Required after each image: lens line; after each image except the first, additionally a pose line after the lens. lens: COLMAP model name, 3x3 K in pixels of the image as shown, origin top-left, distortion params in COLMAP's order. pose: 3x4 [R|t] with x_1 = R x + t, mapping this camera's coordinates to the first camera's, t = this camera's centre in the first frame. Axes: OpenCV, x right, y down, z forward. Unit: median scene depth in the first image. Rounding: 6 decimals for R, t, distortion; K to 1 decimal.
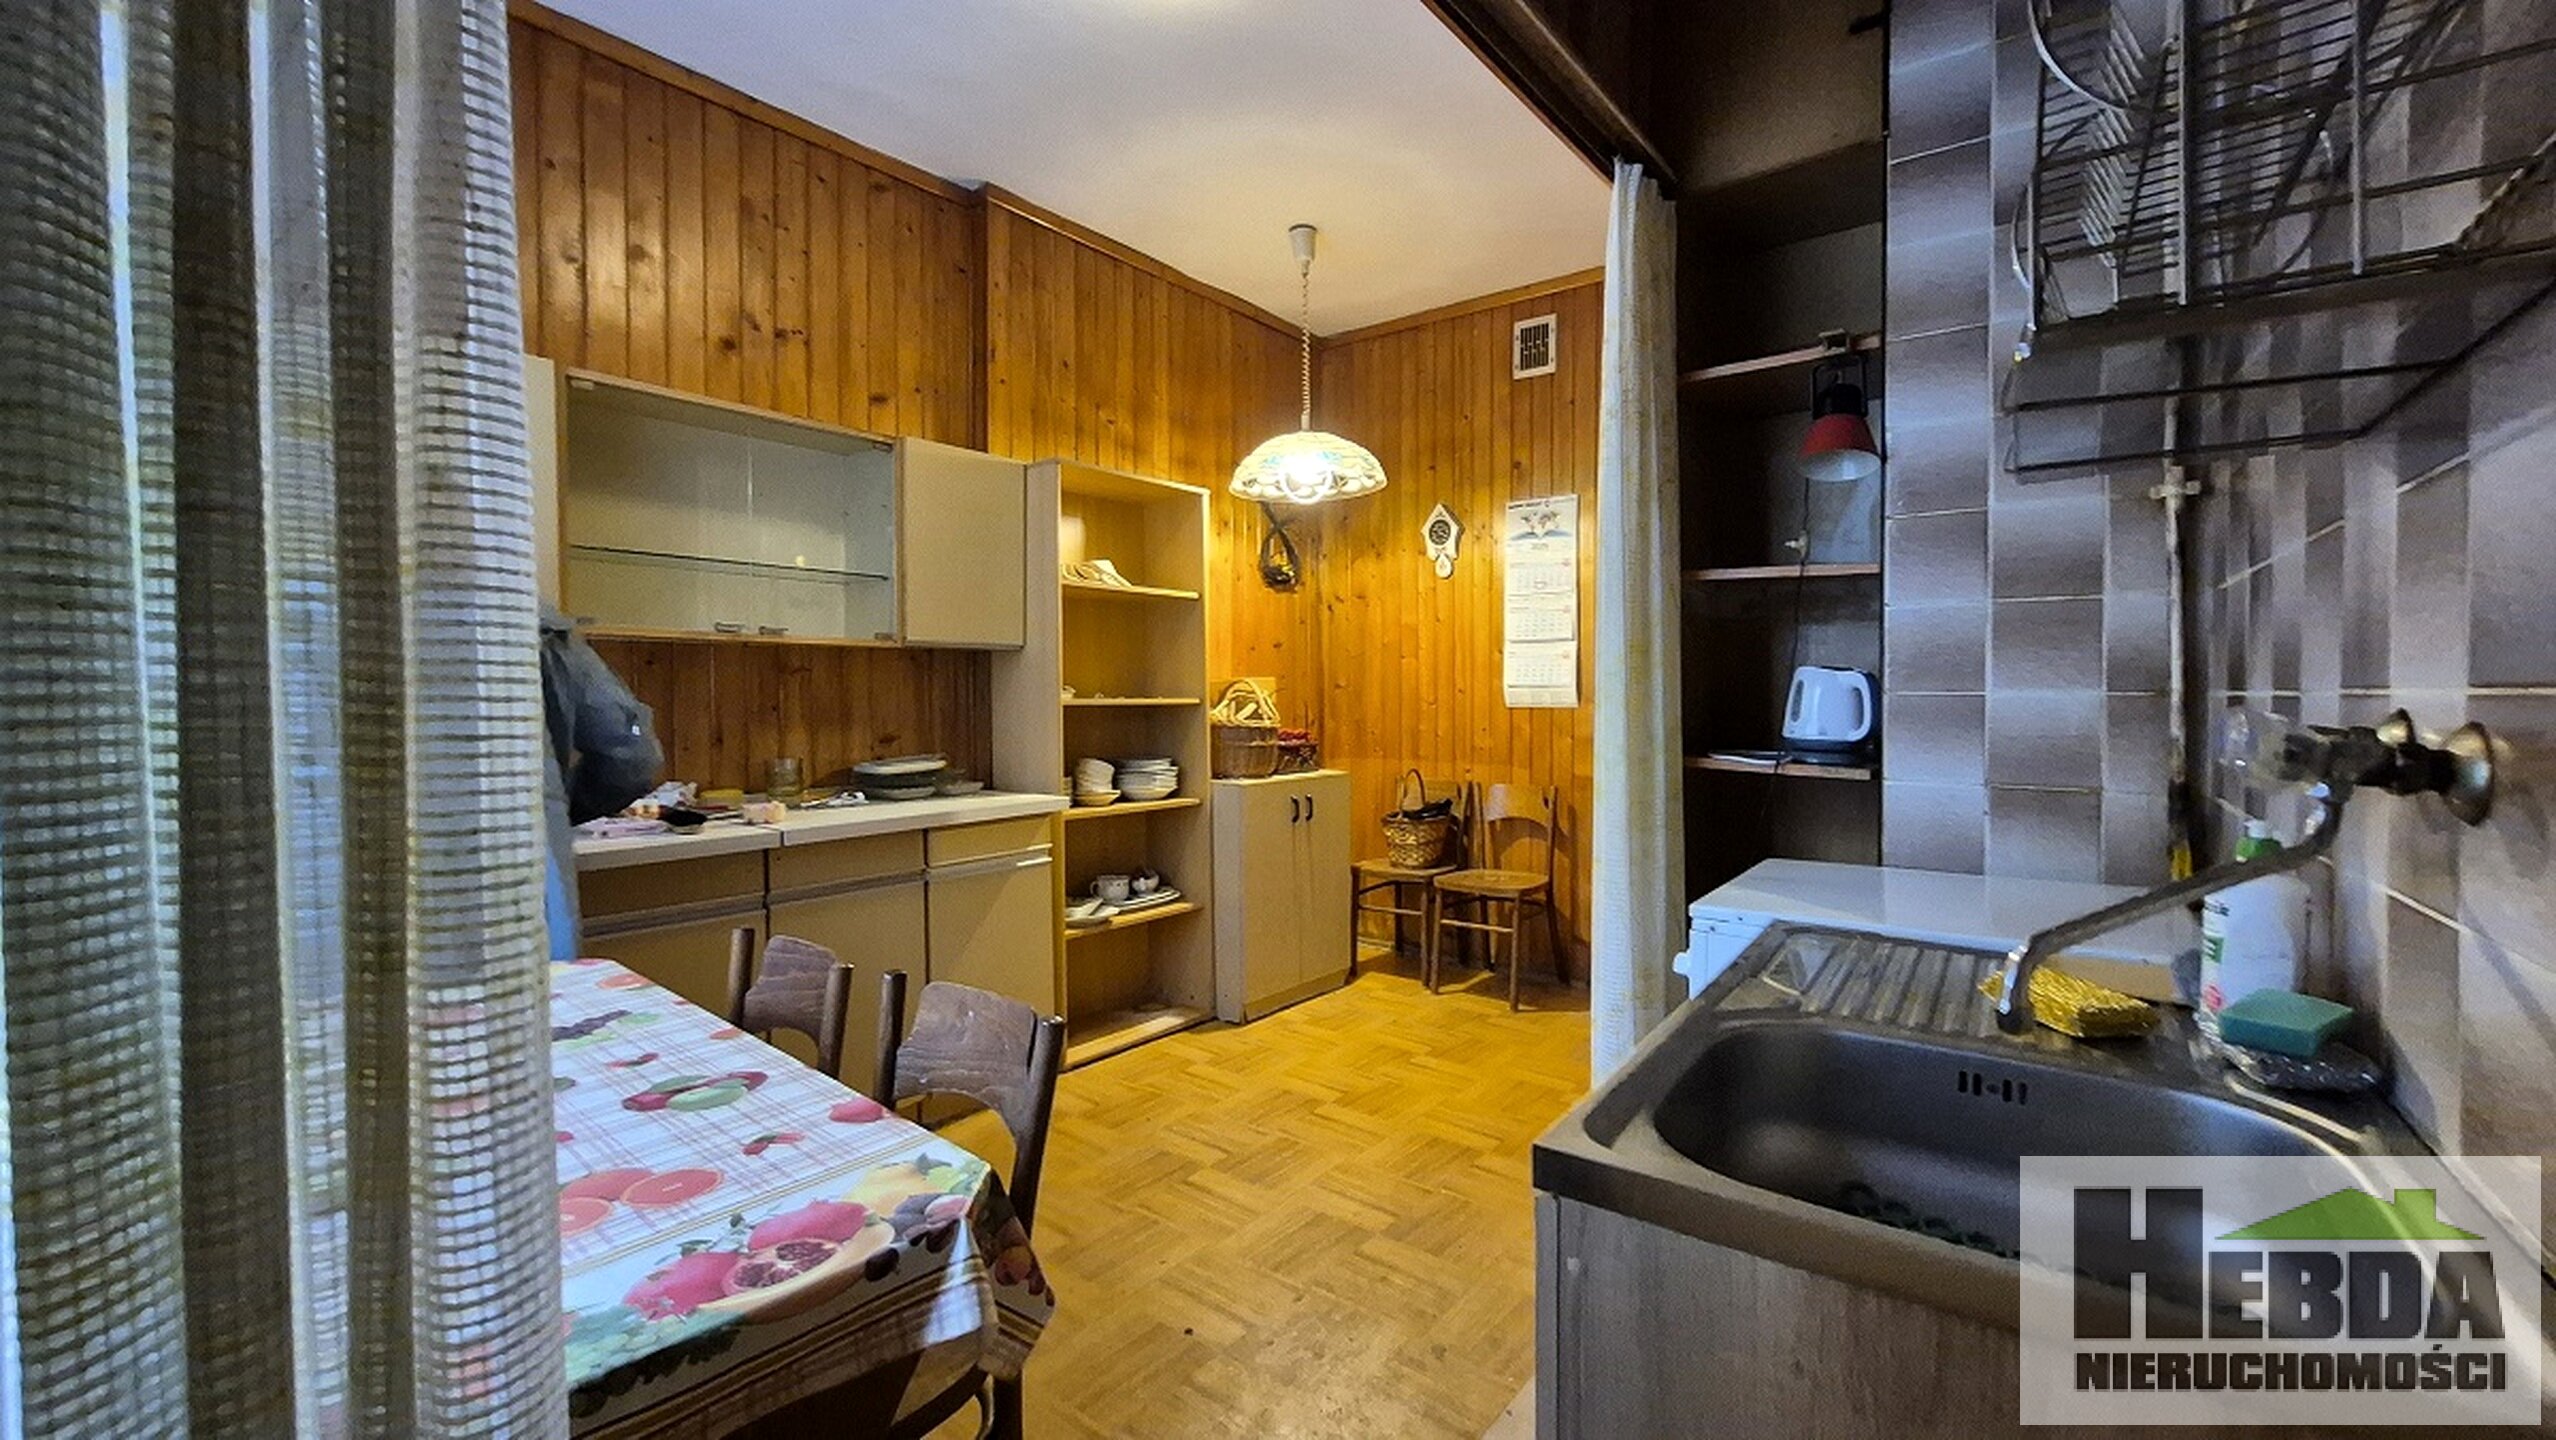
lens RADIAL K [[1021.7, 0, 1320.5], [0, 1021.7, 705.6], [0, 0, 1]] dist [0.000199, 0.000049]
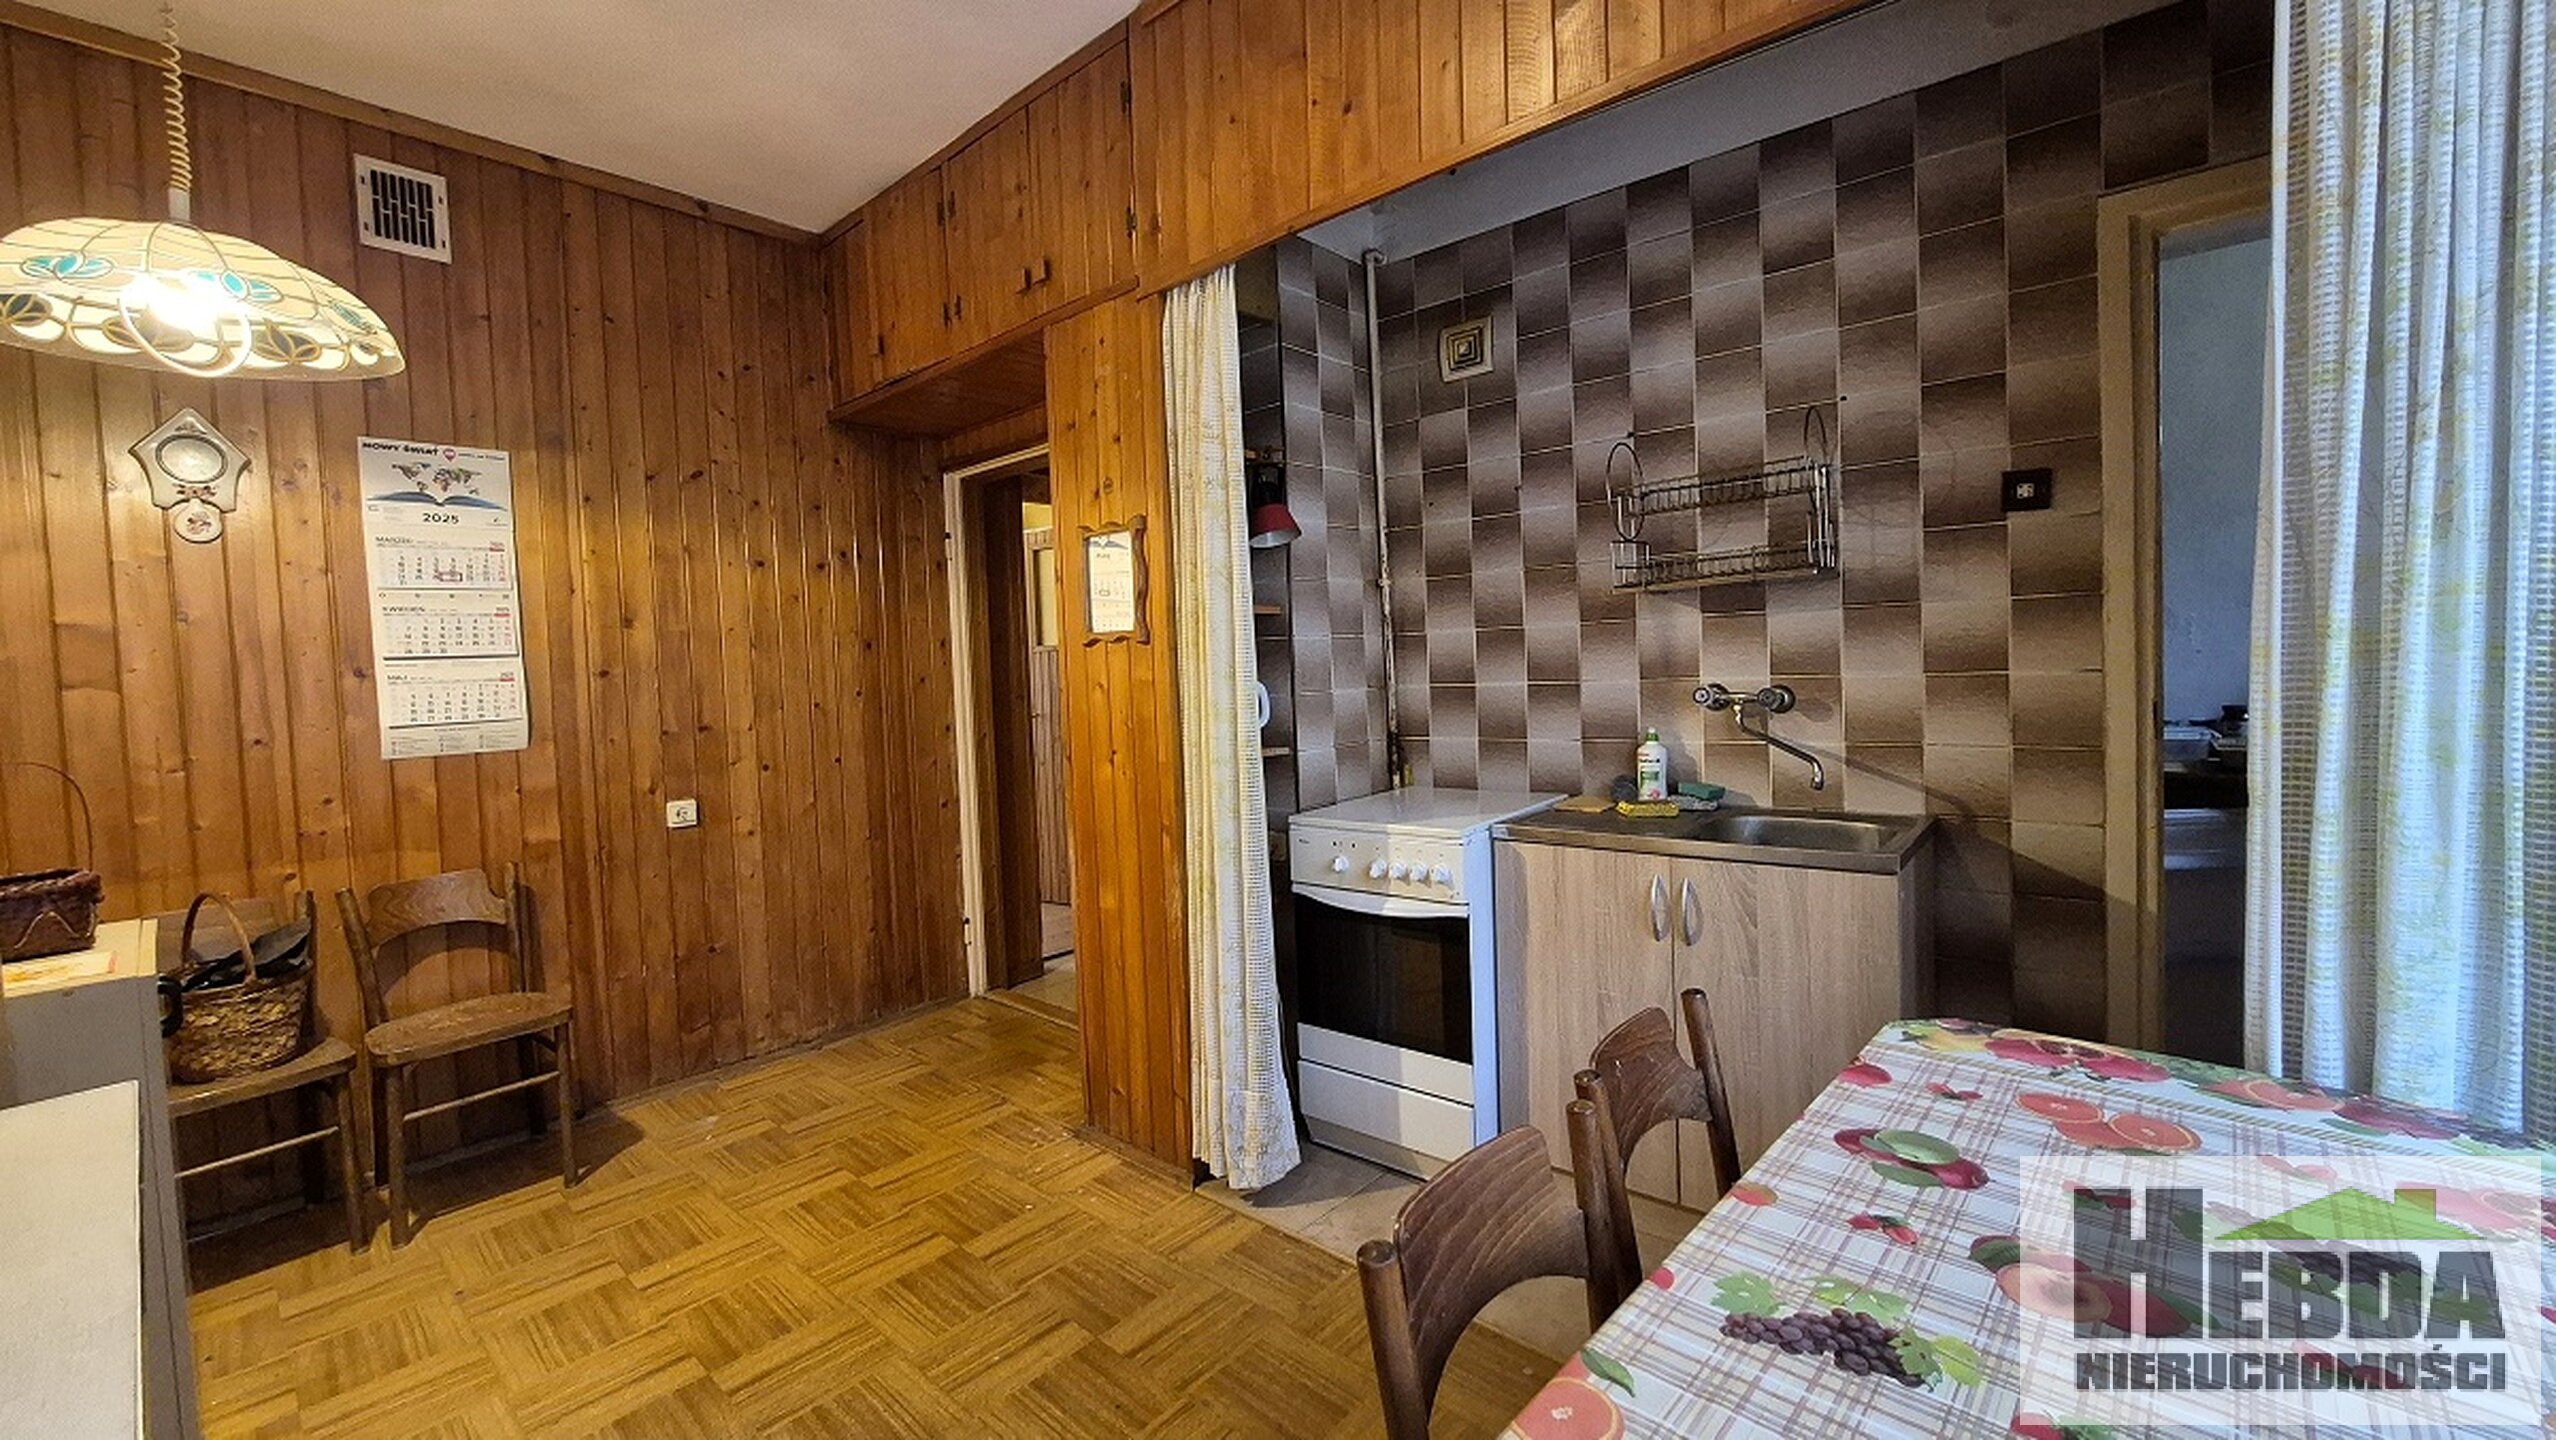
lens RADIAL K [[1009.5, 0, 1305.8], [0, 1009.5, 705.0], [0, 0, 1]] dist [0.001331, 0.000020]
pose [[0.060637, -0.045569, 0.997119, -0.489718], [0.059931, 0.997321, 0.041933, -0.030721], [-0.996359, 0.057216, 0.063206, 0.468001]]
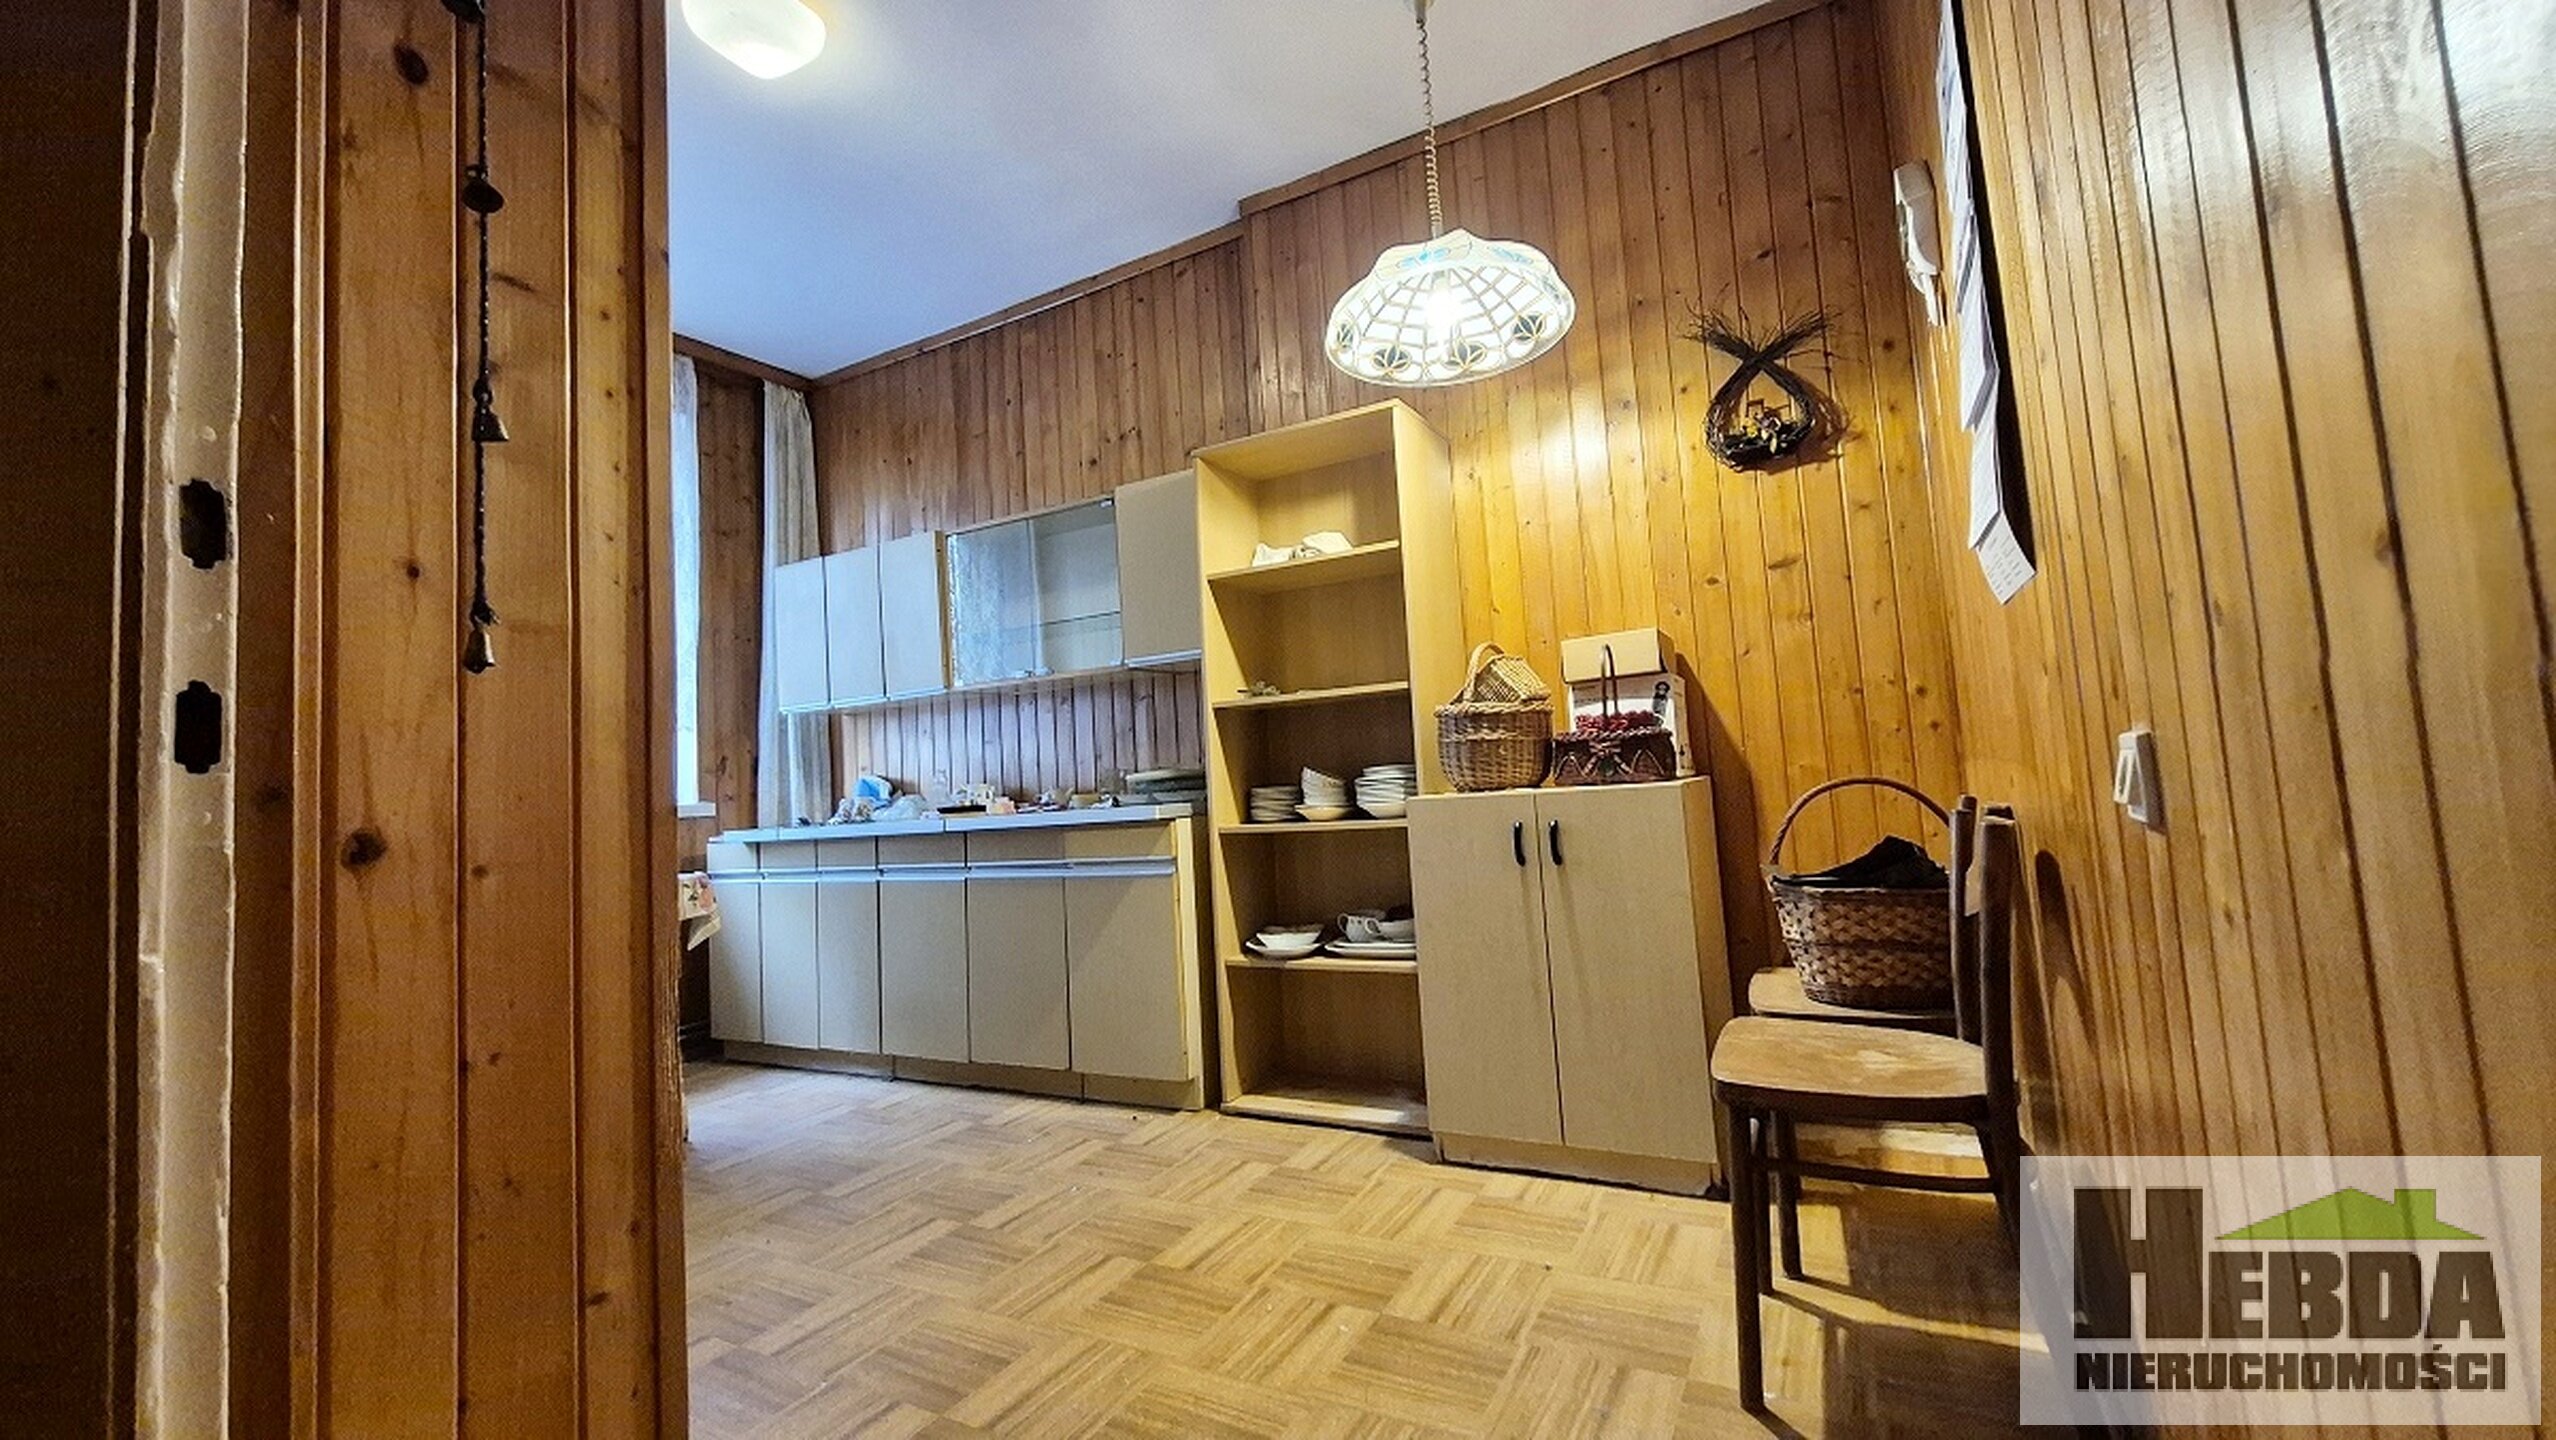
lens RADIAL K [[993.4, 0, 1310.0], [0, 993.4, 703.6], [0, 0, 1]] dist [0.000465, 0.000697]
pose [[0.163300, -0.087147, -0.982720, 0.584242], [0.044558, 0.995726, -0.080896, 0.066117], [0.985570, -0.030577, 0.166485, 0.841083]]
